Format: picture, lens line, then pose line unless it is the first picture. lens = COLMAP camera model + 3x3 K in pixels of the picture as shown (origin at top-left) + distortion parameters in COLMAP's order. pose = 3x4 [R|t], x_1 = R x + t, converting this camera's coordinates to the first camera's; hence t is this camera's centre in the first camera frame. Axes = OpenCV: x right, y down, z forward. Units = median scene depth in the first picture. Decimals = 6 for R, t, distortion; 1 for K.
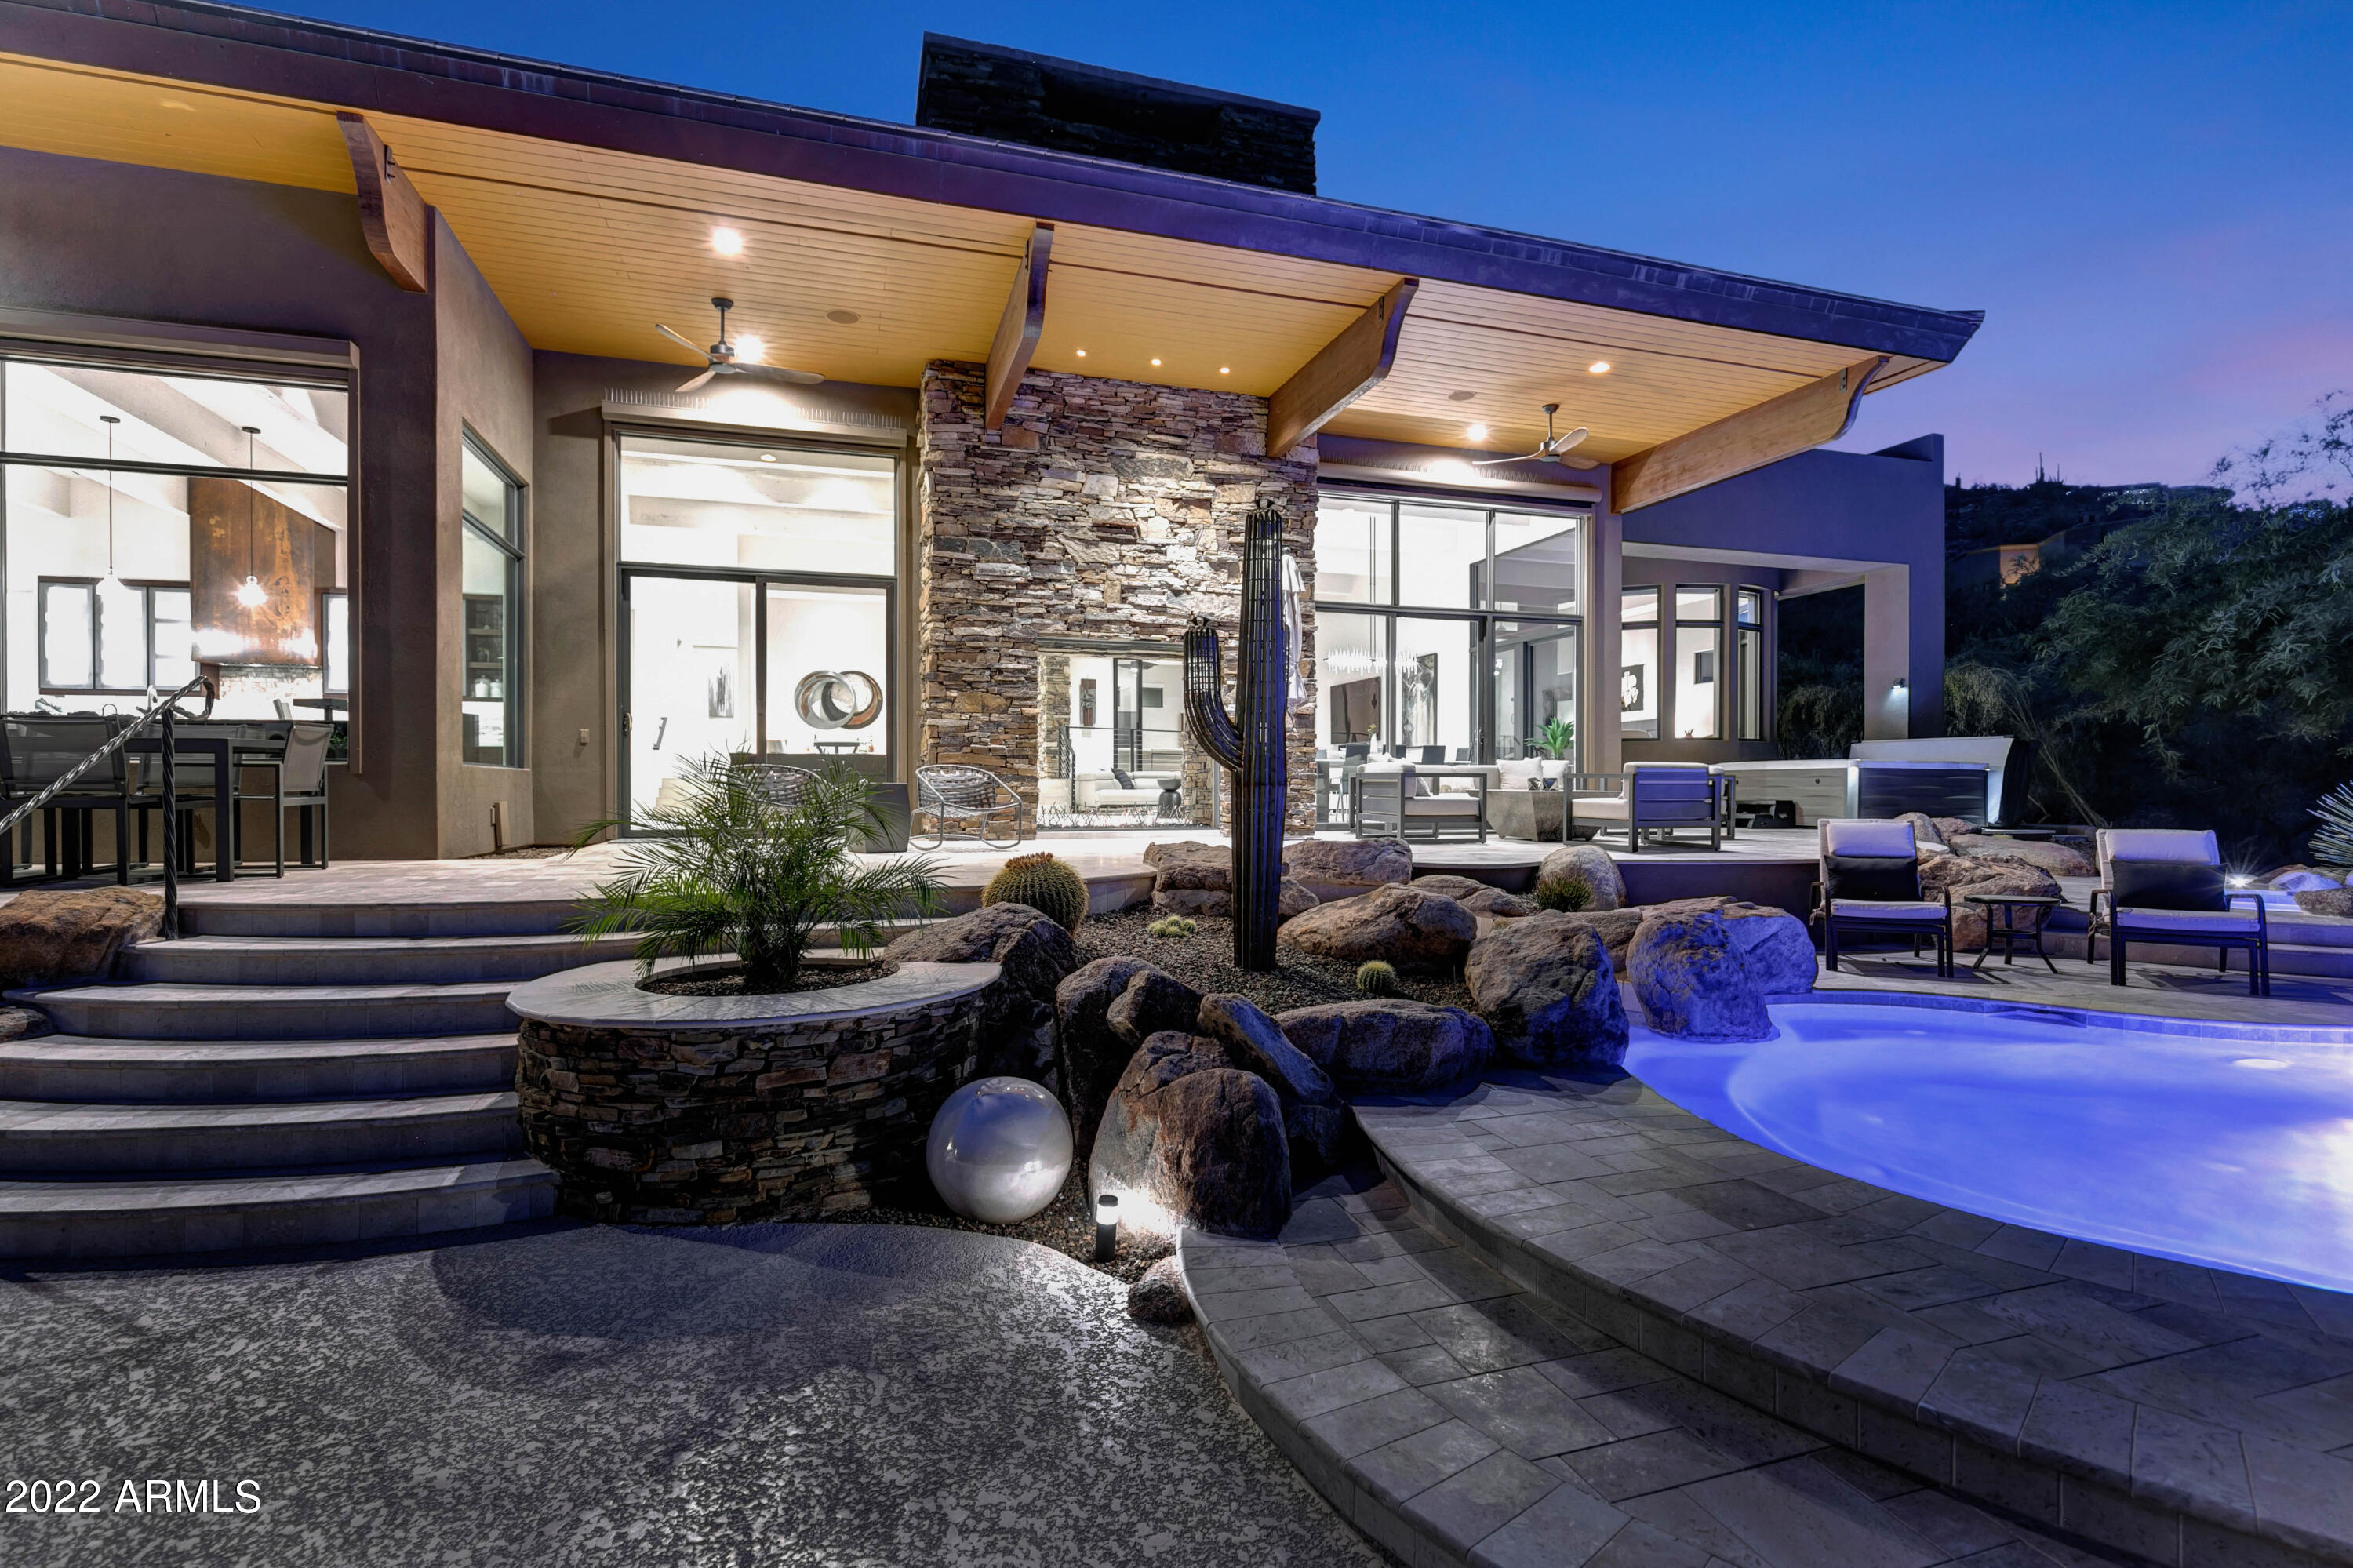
lens RADIAL K [[1104.6, 0, 1176.9], [0, 1104.6, 792.0], [0, 0, 1]] dist [0.004486, -0.001849]
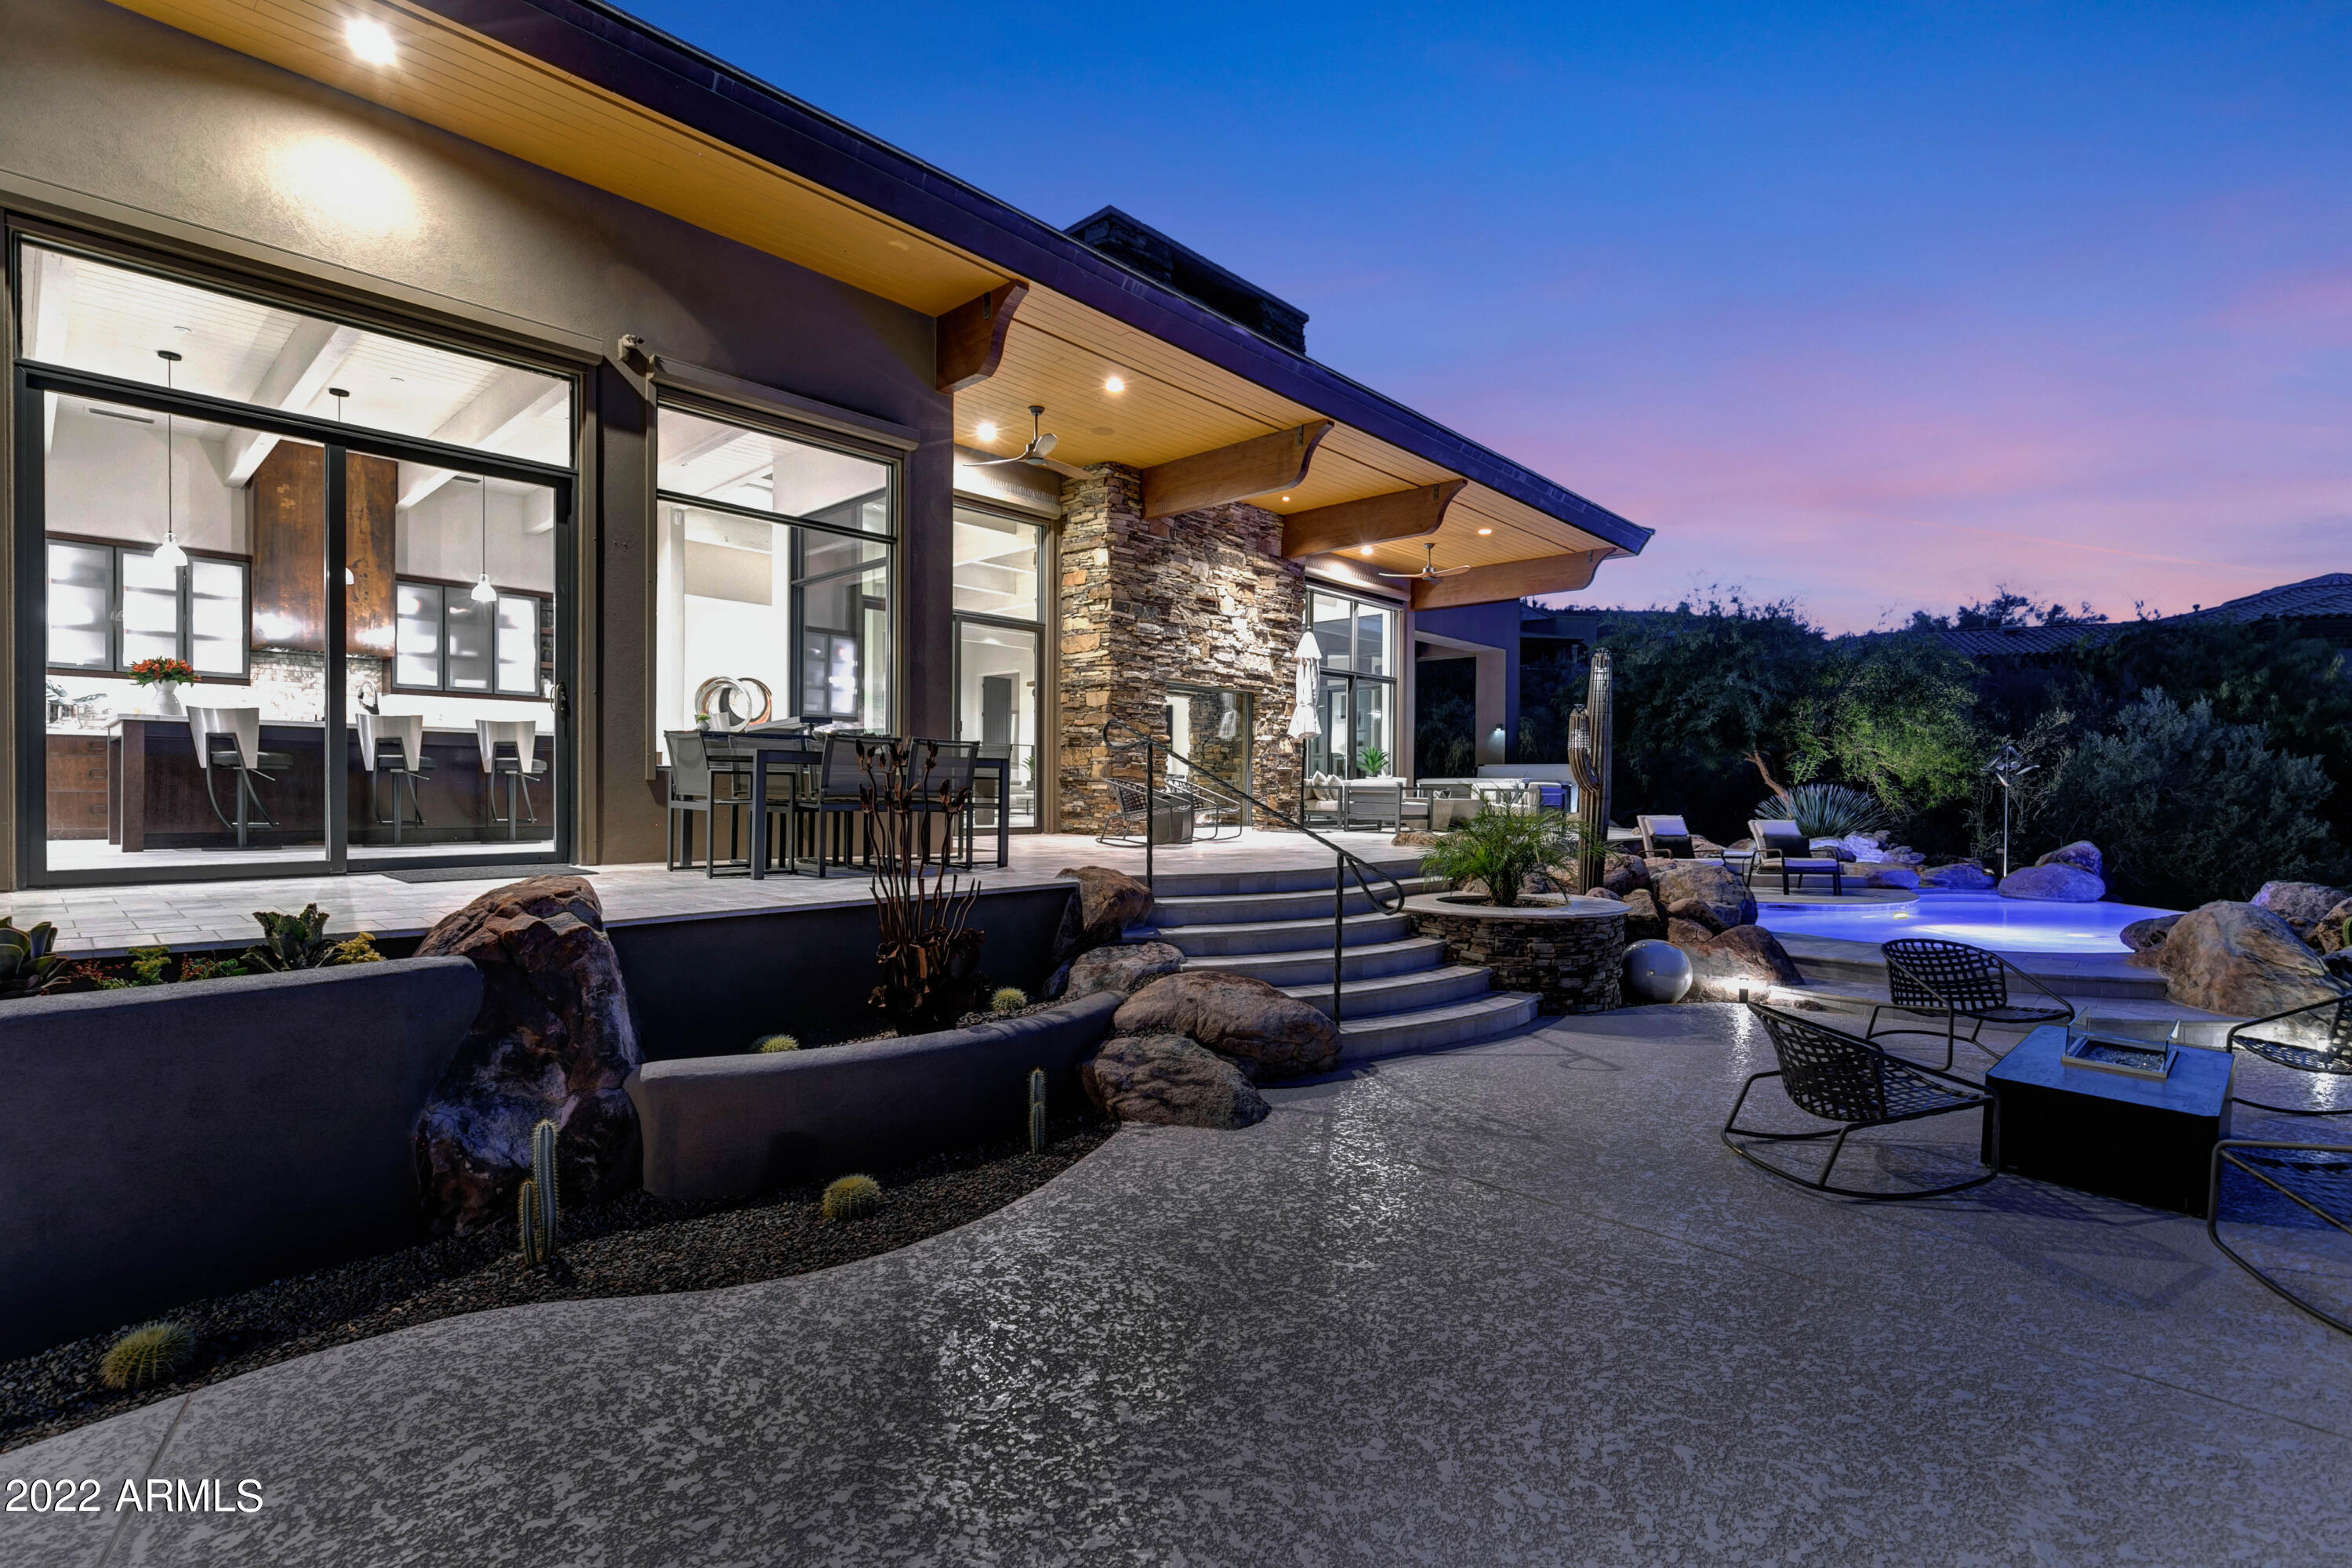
lens RADIAL K [[1104.1, 0, 1177.6], [0, 1104.1, 790.3], [0, 0, 1]] dist [0.004486, -0.001849]
pose [[0.866521, 0.008119, 0.499074, -0.756965], [-0.006178, 0.999966, -0.005540, -0.003108], [-0.499102, 0.001717, 0.866542, -0.141501]]
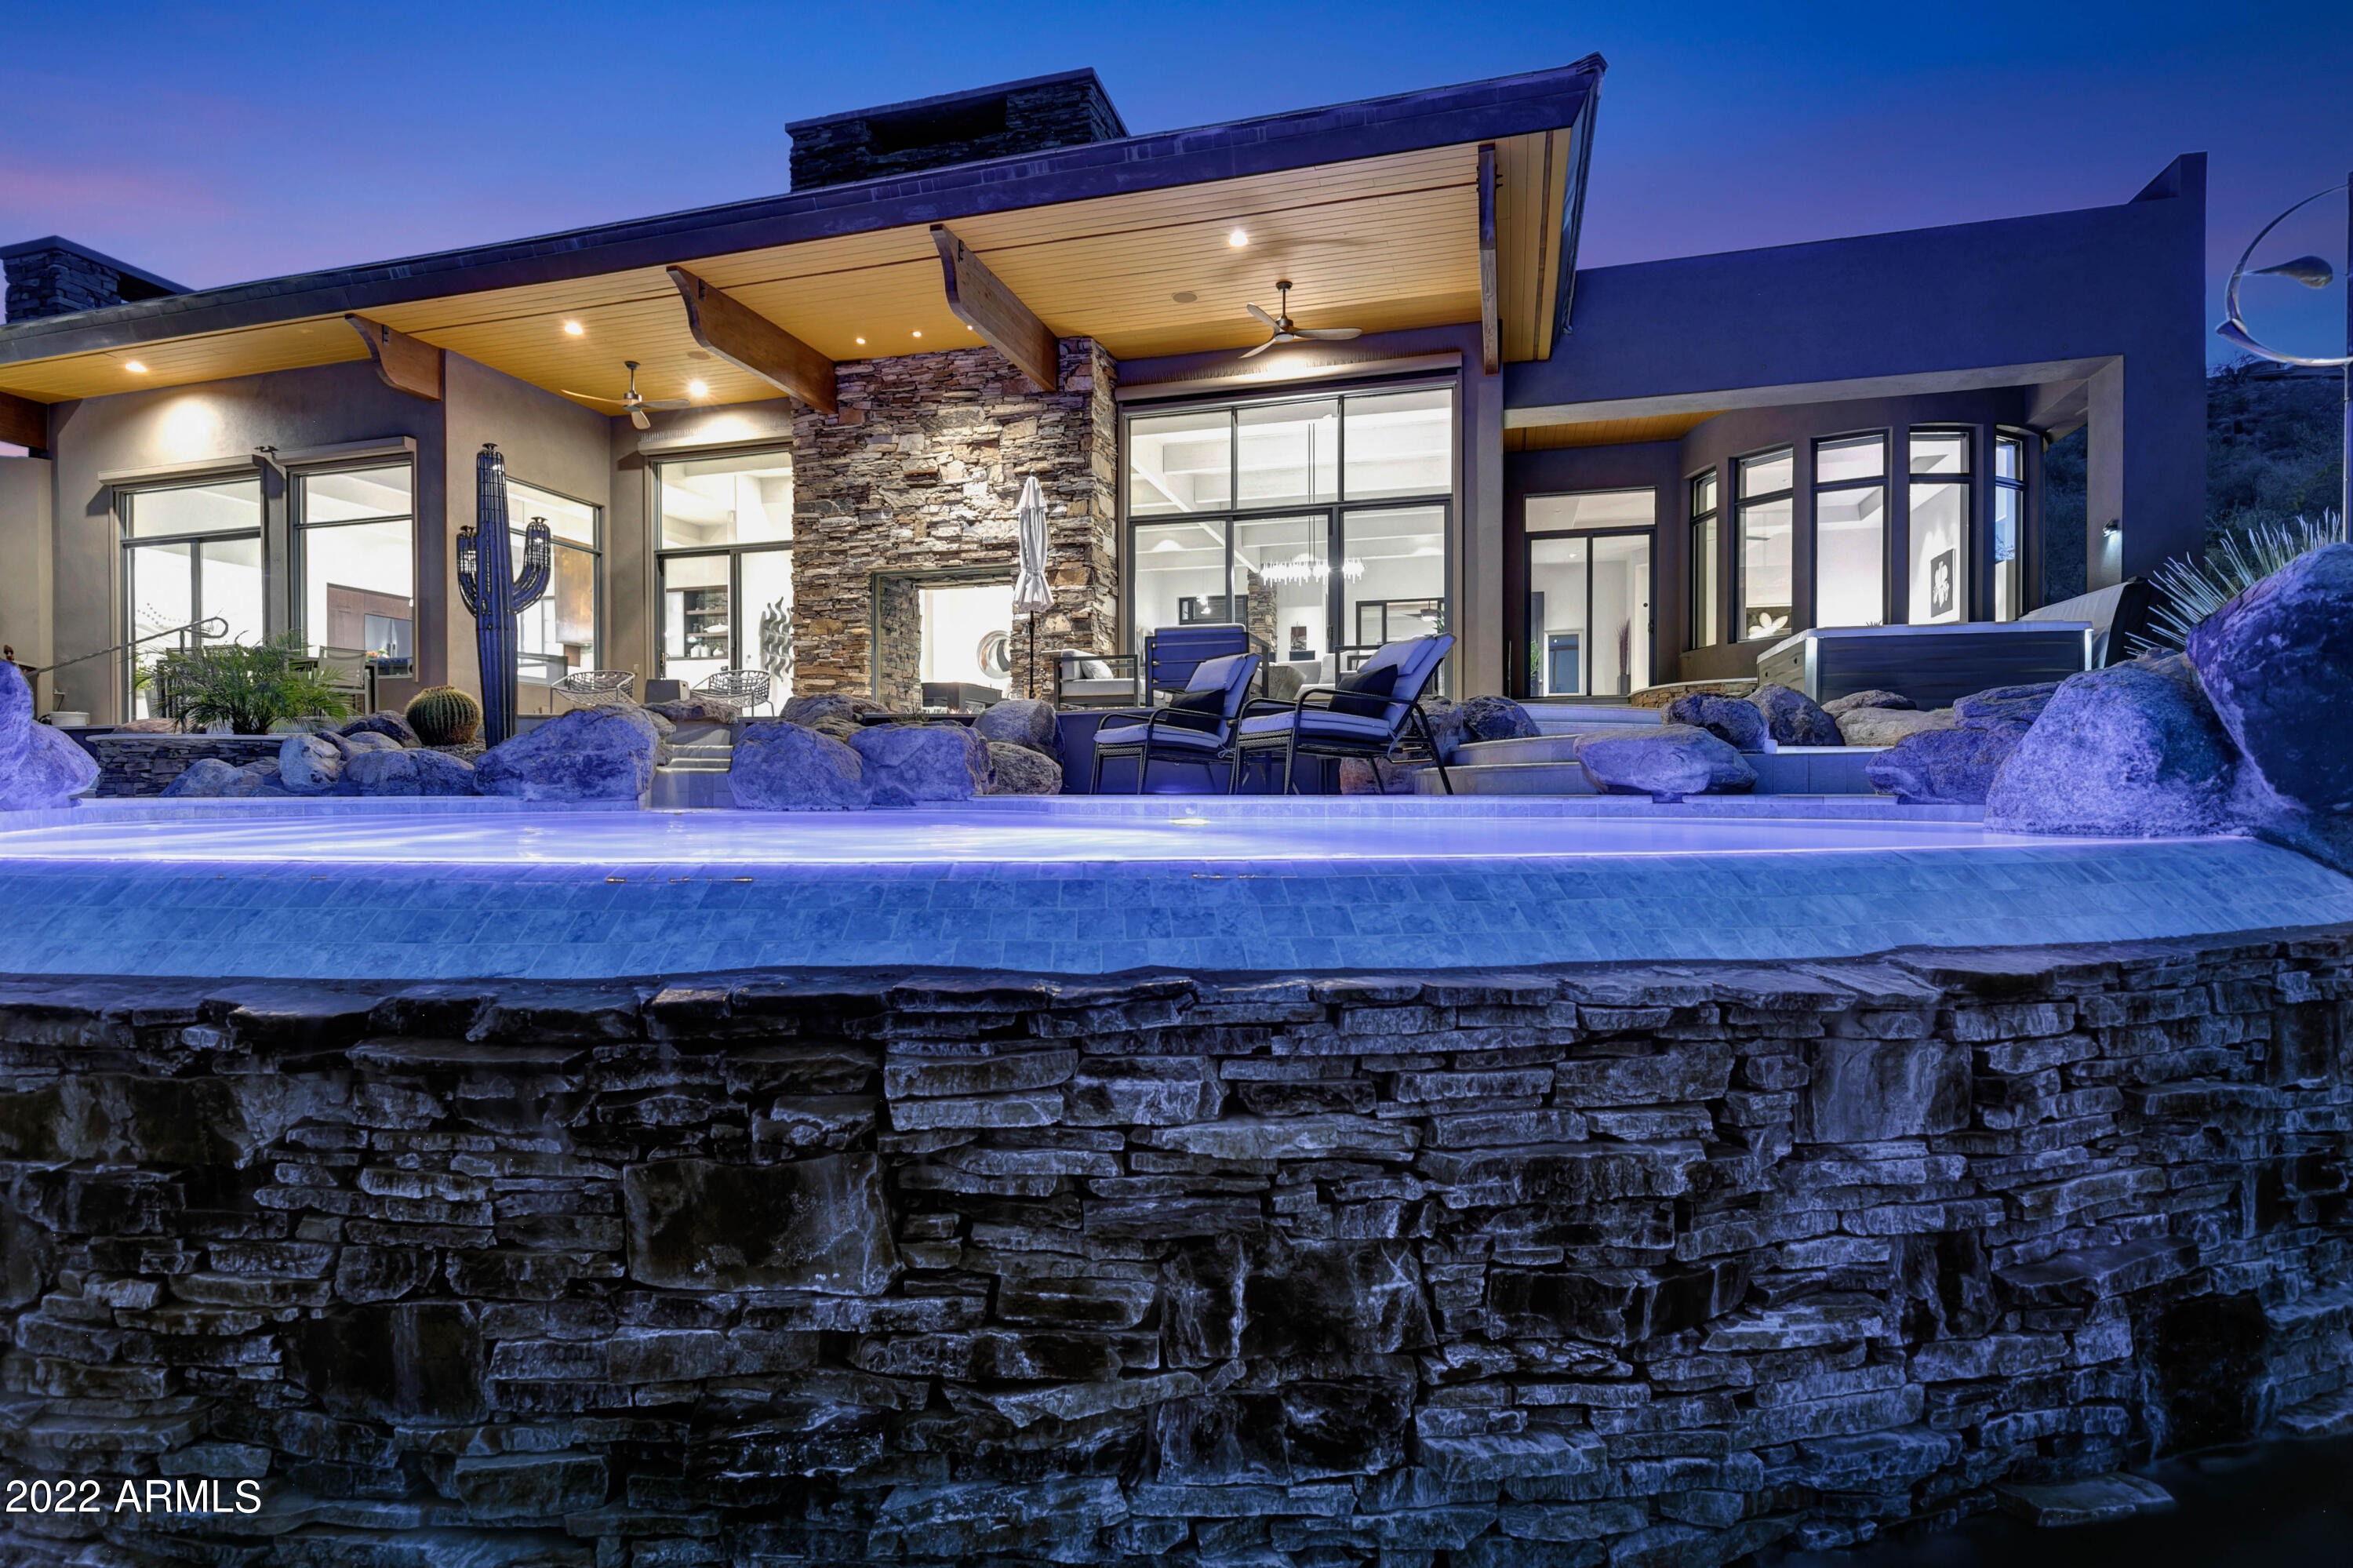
lens RADIAL K [[1188.6, 0, 1181.6], [0, 1188.6, 805.8], [0, 0, 1]] dist [0.001957, -0.002373]
pose [[0.834878, 0.001403, -0.550433, 0.908001], [0.001173, 0.999990, 0.004327, 0.119338], [0.550434, -0.004258, 0.834868, 0.064049]]
